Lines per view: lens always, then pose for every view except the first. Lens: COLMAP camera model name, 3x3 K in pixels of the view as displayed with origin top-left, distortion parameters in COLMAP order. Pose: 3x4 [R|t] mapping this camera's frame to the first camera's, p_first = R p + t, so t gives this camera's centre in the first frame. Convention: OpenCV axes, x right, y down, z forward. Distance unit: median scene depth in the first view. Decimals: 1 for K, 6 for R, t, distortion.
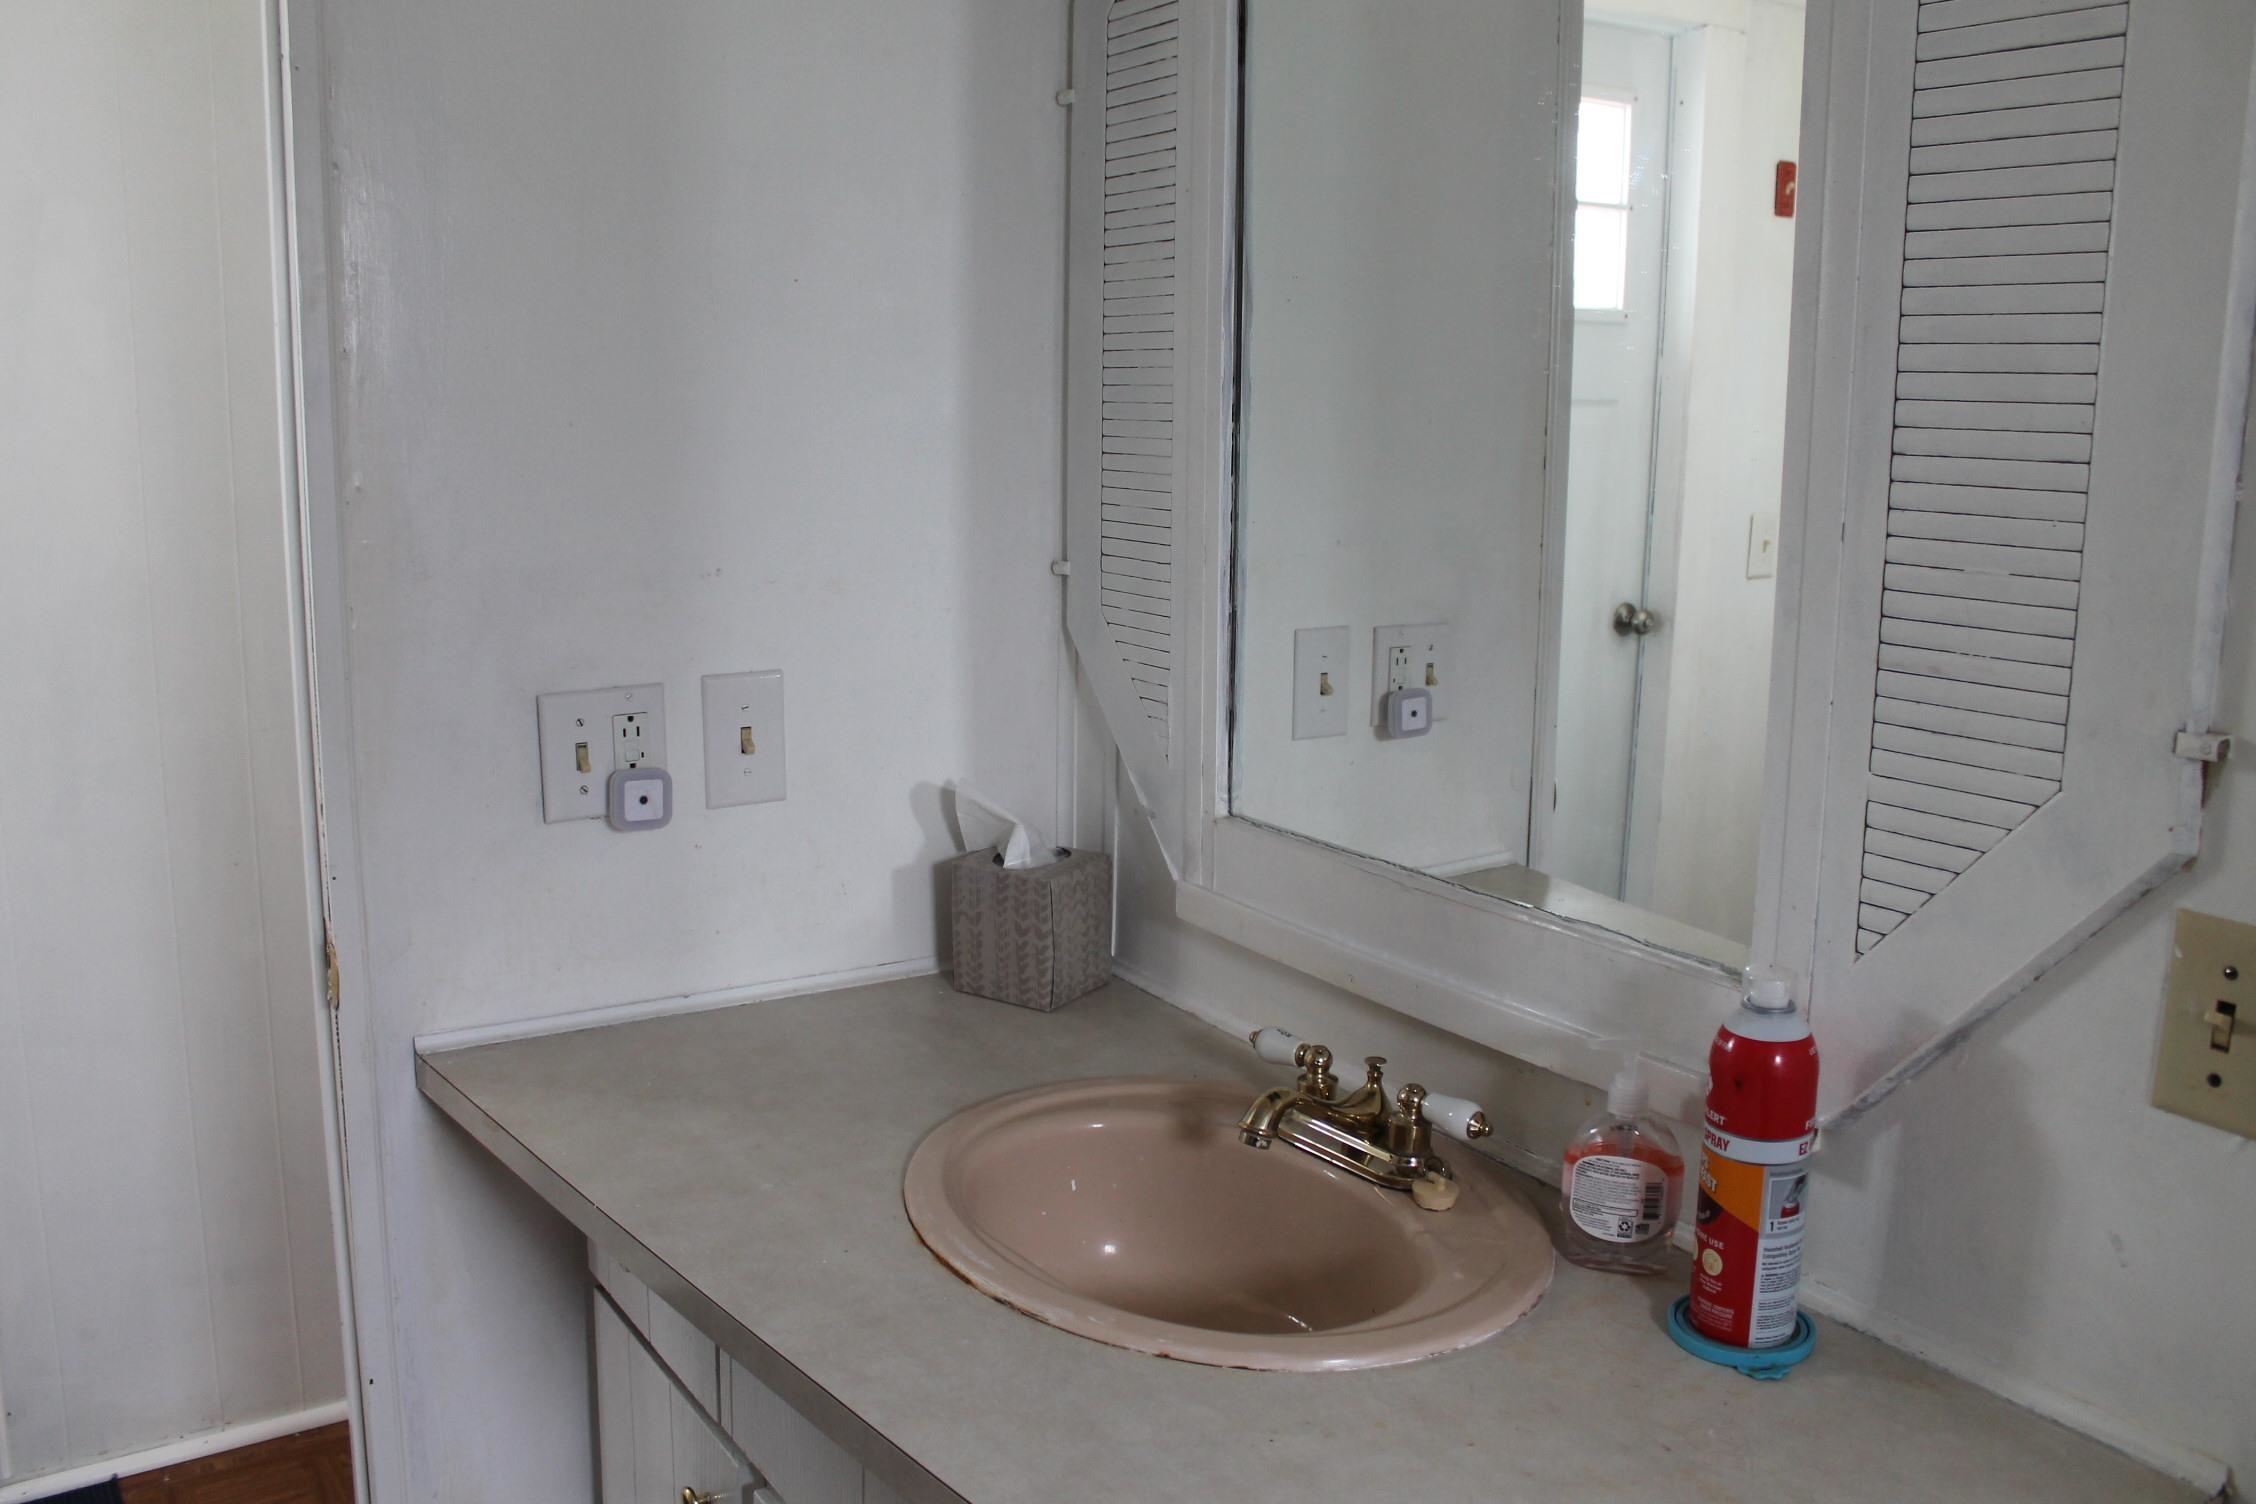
lens RADIAL K [[1950.6, 0, 1128.0], [0, 1950.6, 752.0], [0, 0, 1]] dist [-0.151369, 0.133734]
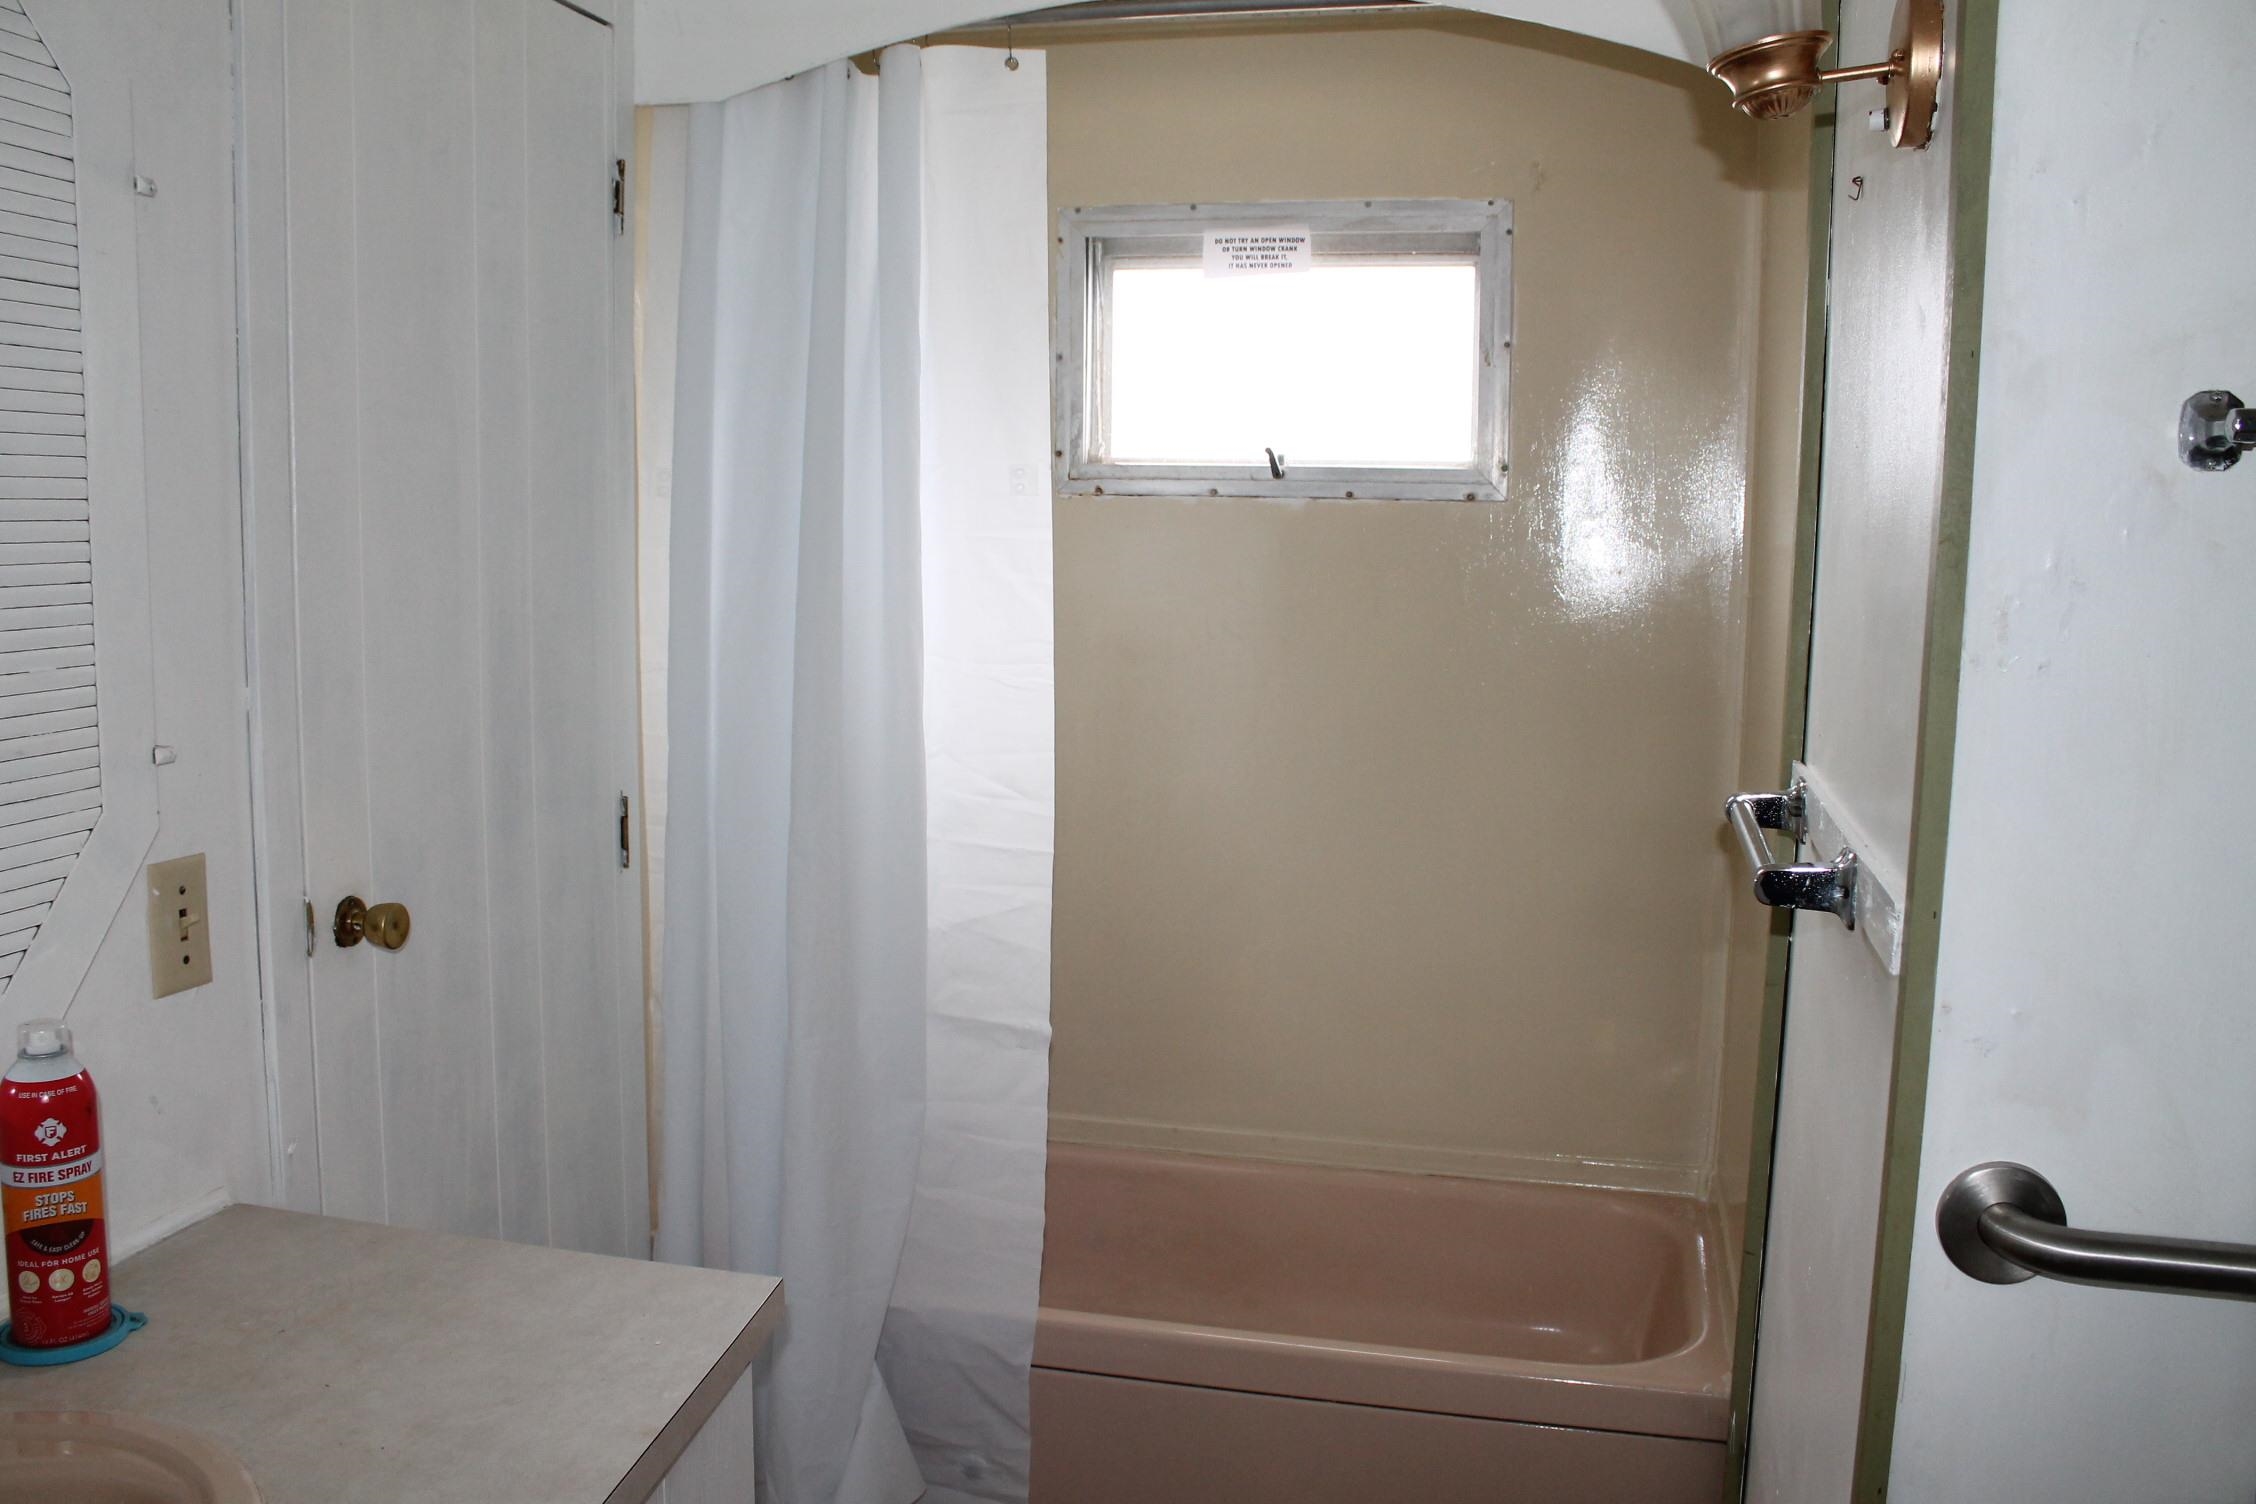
lens RADIAL K [[1950.6, 0, 1128.0], [0, 1950.6, 752.0], [0, 0, 1]] dist [-0.151369, 0.133734]
pose [[-0.682592, -0.112890, 0.722028, -1.047371], [0.110037, 0.960856, 0.254258, -0.298135], [-0.722468, 0.253004, -0.643450, 1.347956]]
